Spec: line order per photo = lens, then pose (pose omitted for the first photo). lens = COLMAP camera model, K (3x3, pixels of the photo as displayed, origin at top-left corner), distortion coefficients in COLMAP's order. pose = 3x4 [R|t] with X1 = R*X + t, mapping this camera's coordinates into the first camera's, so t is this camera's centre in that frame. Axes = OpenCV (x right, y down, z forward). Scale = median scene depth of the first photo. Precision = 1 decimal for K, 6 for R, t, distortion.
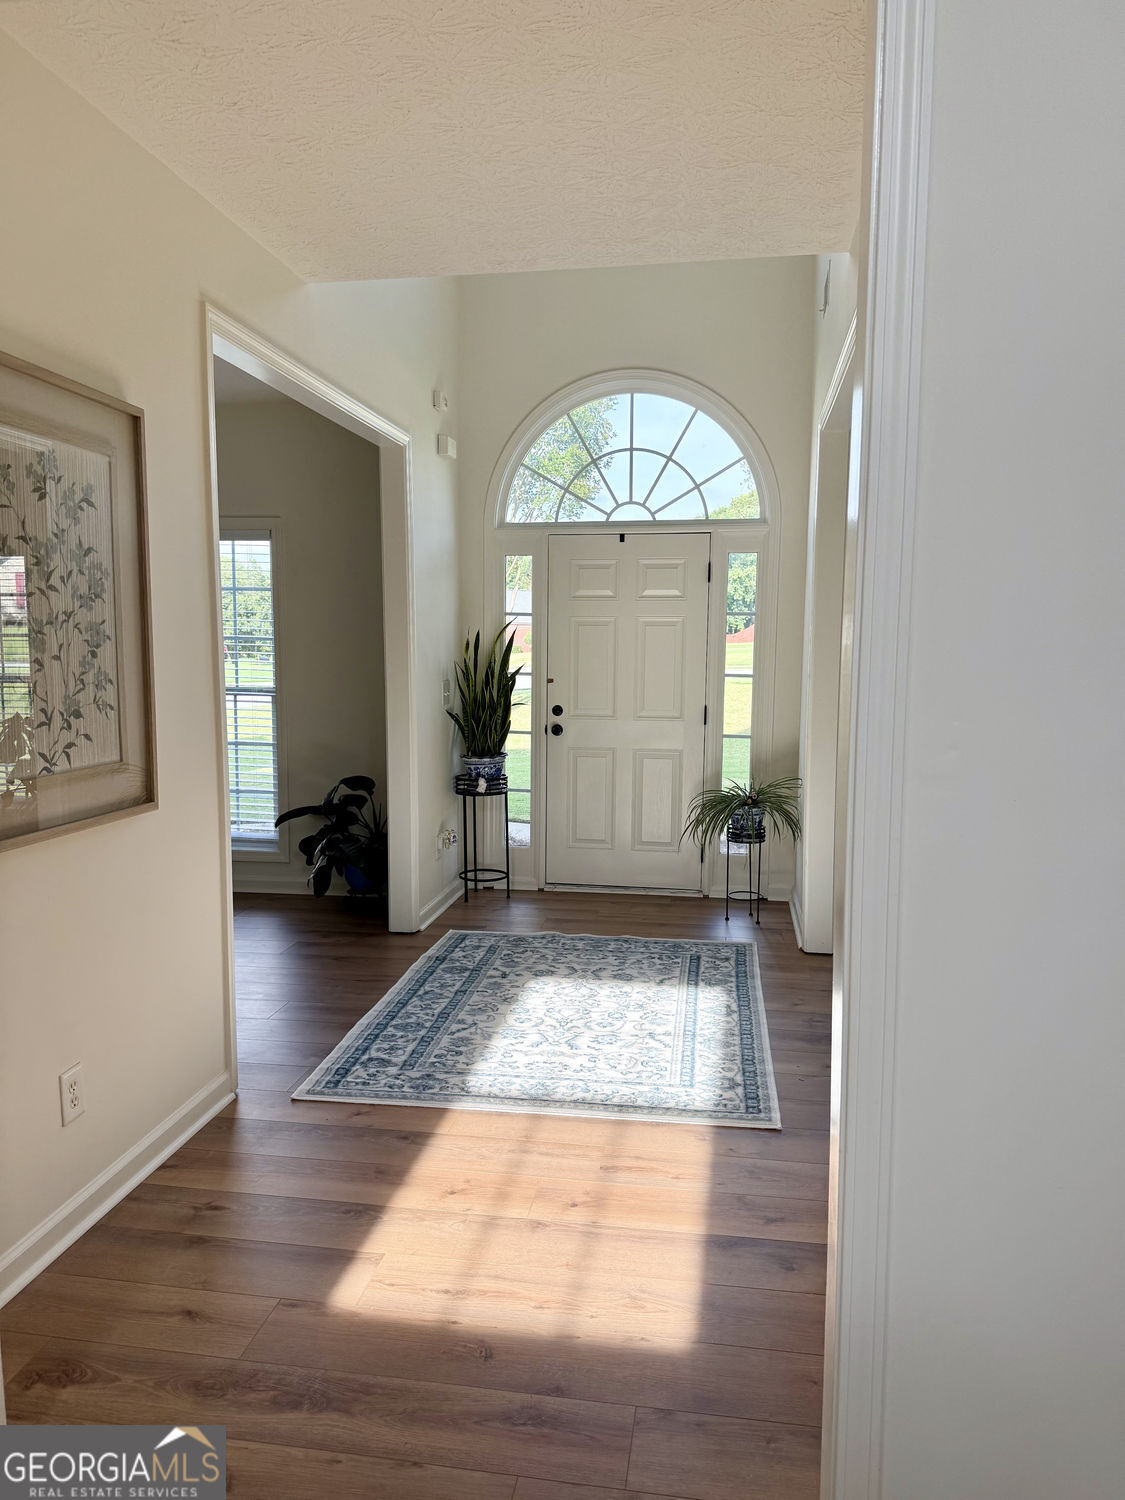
lens RADIAL K [[1073.3, 0, 562.6], [0, 1073.3, 747.8], [0, 0, 1]] dist [0.034365, -0.038330]
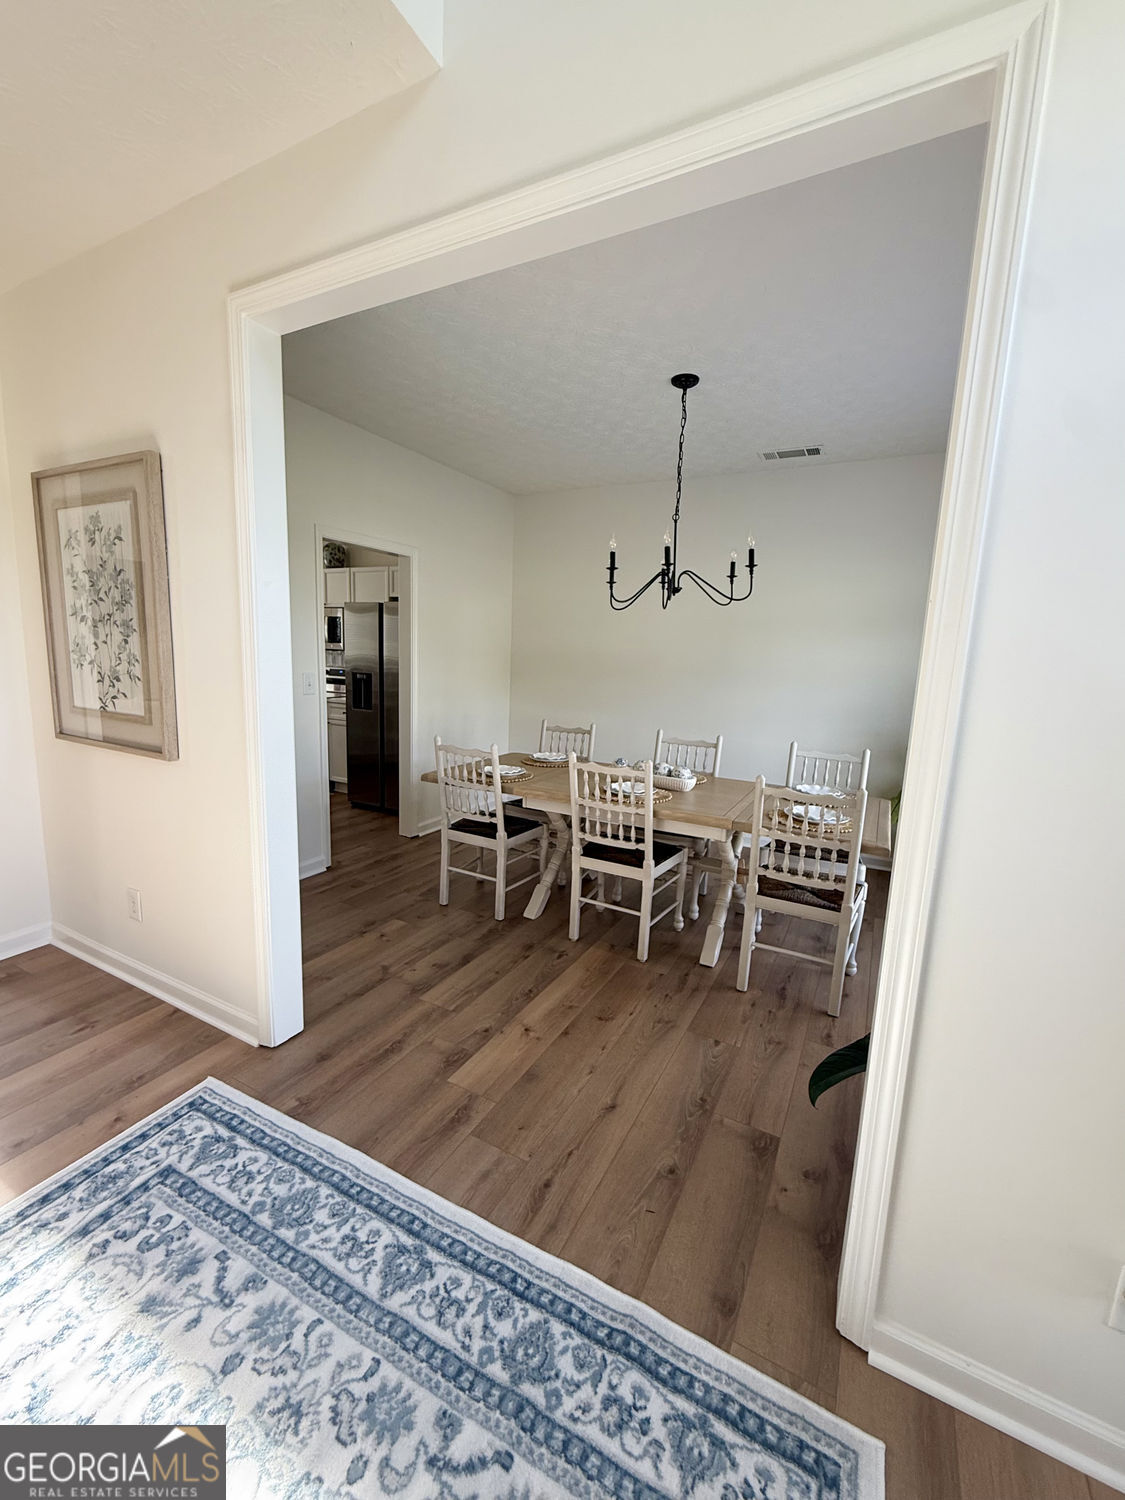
lens RADIAL K [[606.0, 0, 560.0], [0, 606.0, 756.1], [0, 0, 1]] dist [-0.001317, 0.002615]
pose [[-0.314893, 0.136646, -0.939239, 0.179952], [-0.138368, 0.972400, 0.187861, -0.161577], [0.938987, 0.189117, -0.287294, 1.710602]]
